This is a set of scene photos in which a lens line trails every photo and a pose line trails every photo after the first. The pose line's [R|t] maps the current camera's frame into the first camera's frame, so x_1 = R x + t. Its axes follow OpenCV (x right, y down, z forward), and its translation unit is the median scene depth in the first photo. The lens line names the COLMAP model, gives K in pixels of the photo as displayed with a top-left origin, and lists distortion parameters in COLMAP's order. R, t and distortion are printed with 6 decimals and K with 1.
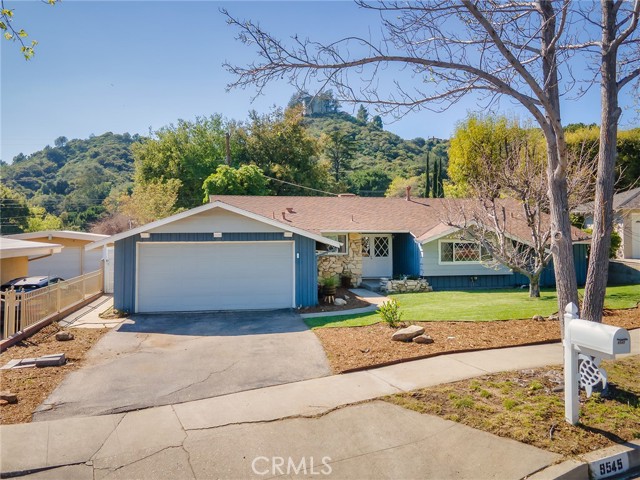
lens RADIAL K [[529.2, 0, 320.2], [0, 529.2, 241.3], [0, 0, 1]] dist [0.047628, 0.007156]
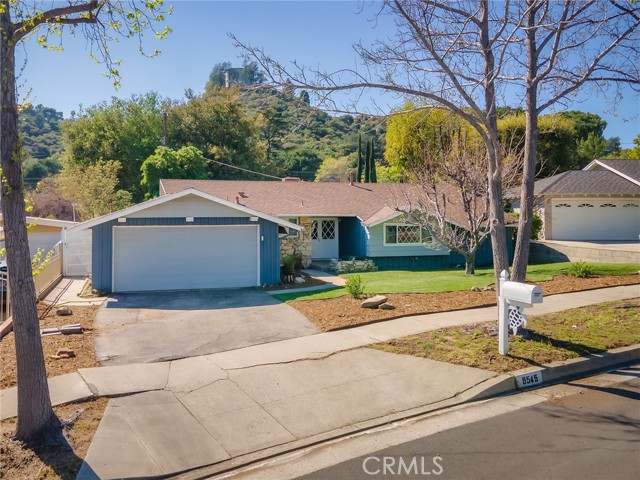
lens RADIAL K [[529.2, 0, 319.4], [0, 529.2, 240.7], [0, 0, 1]] dist [0.047628, 0.007156]
pose [[0.993582, -0.004558, 0.113023, -0.063877], [0.001013, 0.999506, 0.031399, -0.002596], [-0.113111, -0.031083, 0.993096, -0.123379]]
